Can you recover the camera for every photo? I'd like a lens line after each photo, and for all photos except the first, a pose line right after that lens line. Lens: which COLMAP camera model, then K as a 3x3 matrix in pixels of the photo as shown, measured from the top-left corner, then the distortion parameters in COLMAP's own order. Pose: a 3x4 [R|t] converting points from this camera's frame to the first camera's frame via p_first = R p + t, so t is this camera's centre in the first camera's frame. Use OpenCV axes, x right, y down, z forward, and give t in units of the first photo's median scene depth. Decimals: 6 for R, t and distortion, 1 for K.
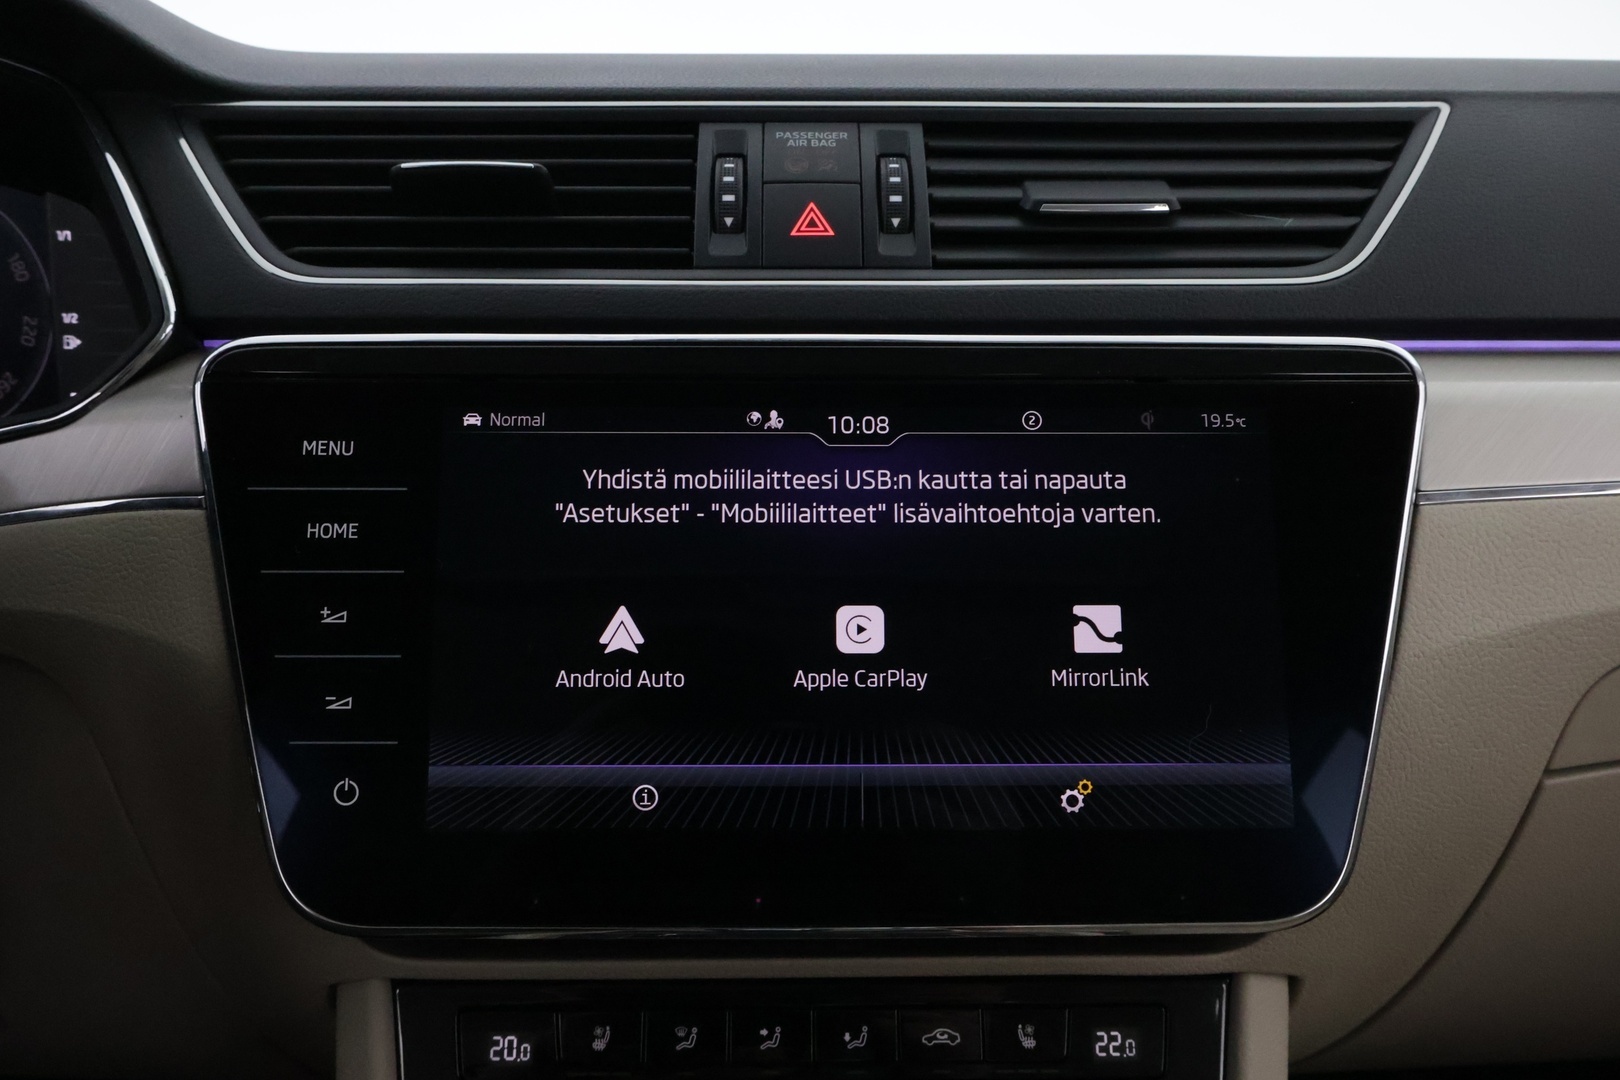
lens RADIAL K [[1392.3, 0, 819.4], [0, 1392.3, 546.5], [0, 0, 1]] dist [-0.003095, 0.024456]
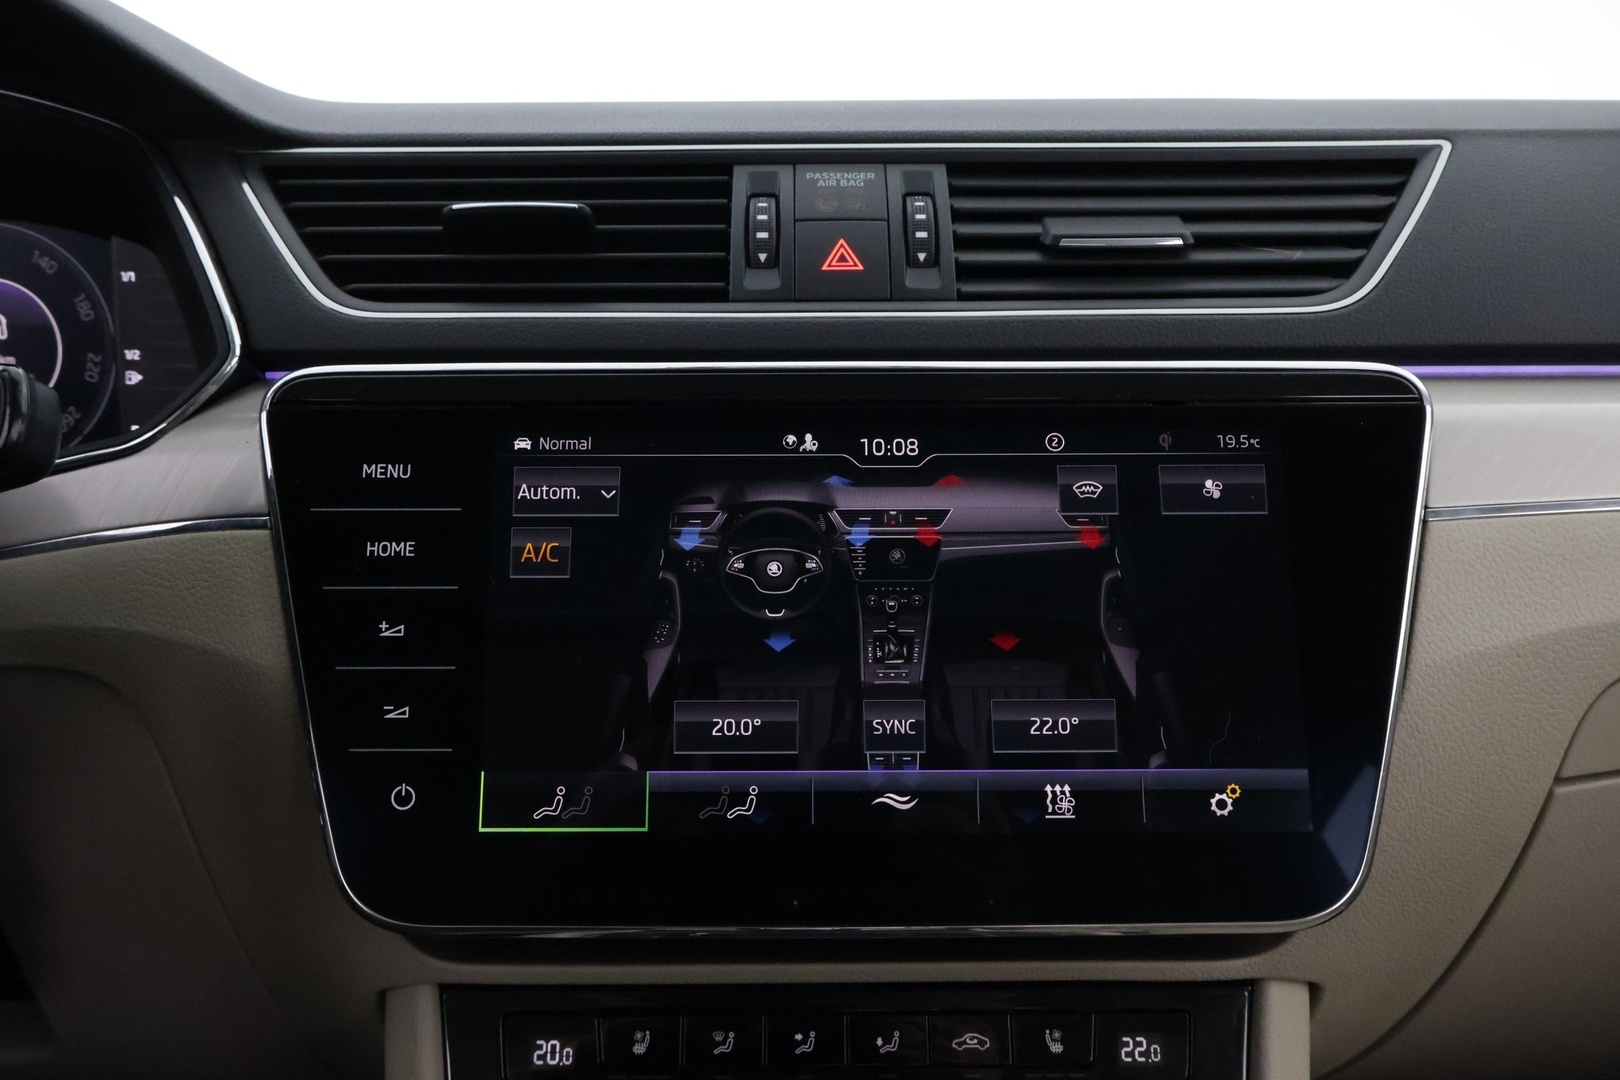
lens RADIAL K [[1392.3, 0, 812.8], [0, 1392.3, 544.4], [0, 0, 1]] dist [-0.003095, 0.024456]
pose [[0.999902, -0.003610, -0.013511, -0.014072], [0.003141, 0.999397, -0.034583, 0.019932], [0.013628, 0.034537, 0.999311, -0.042738]]
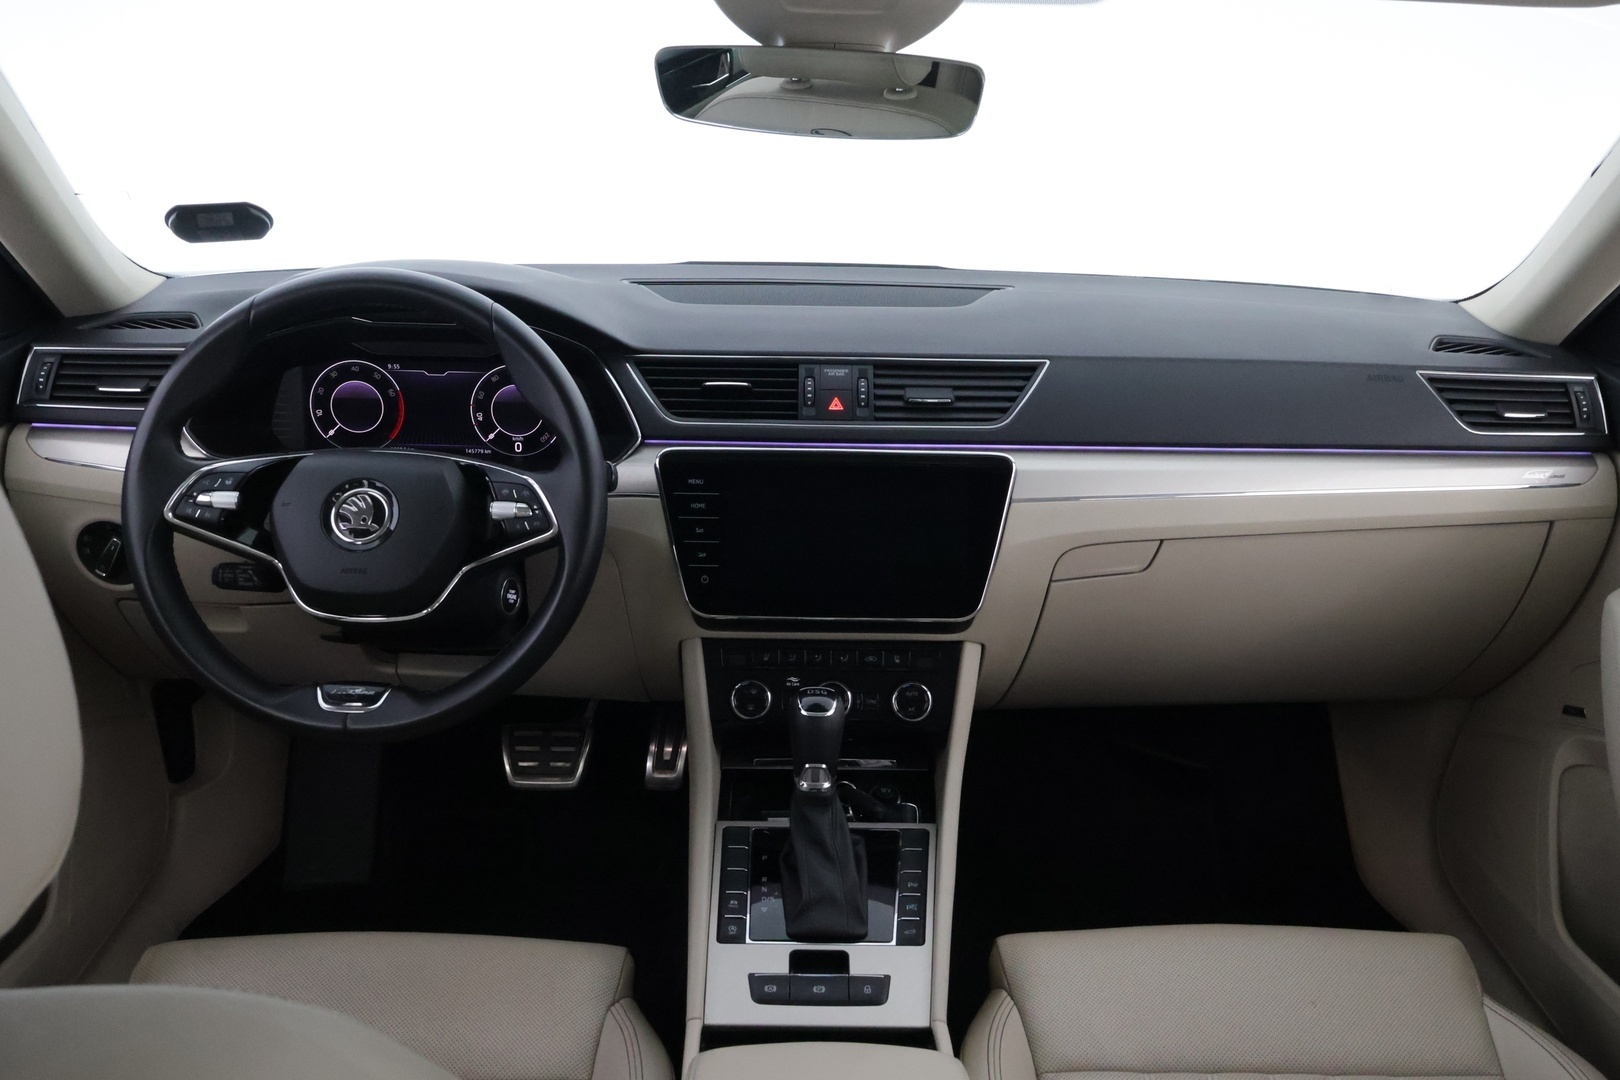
lens RADIAL K [[1437.4, 0, 813.3], [0, 1437.4, 550.1], [0, 0, 1]] dist [-0.011323, -0.018242]
pose [[0.999828, 0.017949, -0.004738, -0.035587], [-0.017260, 0.992777, 0.118722, -0.294666], [0.006835, -0.118620, 0.992916, -2.291598]]
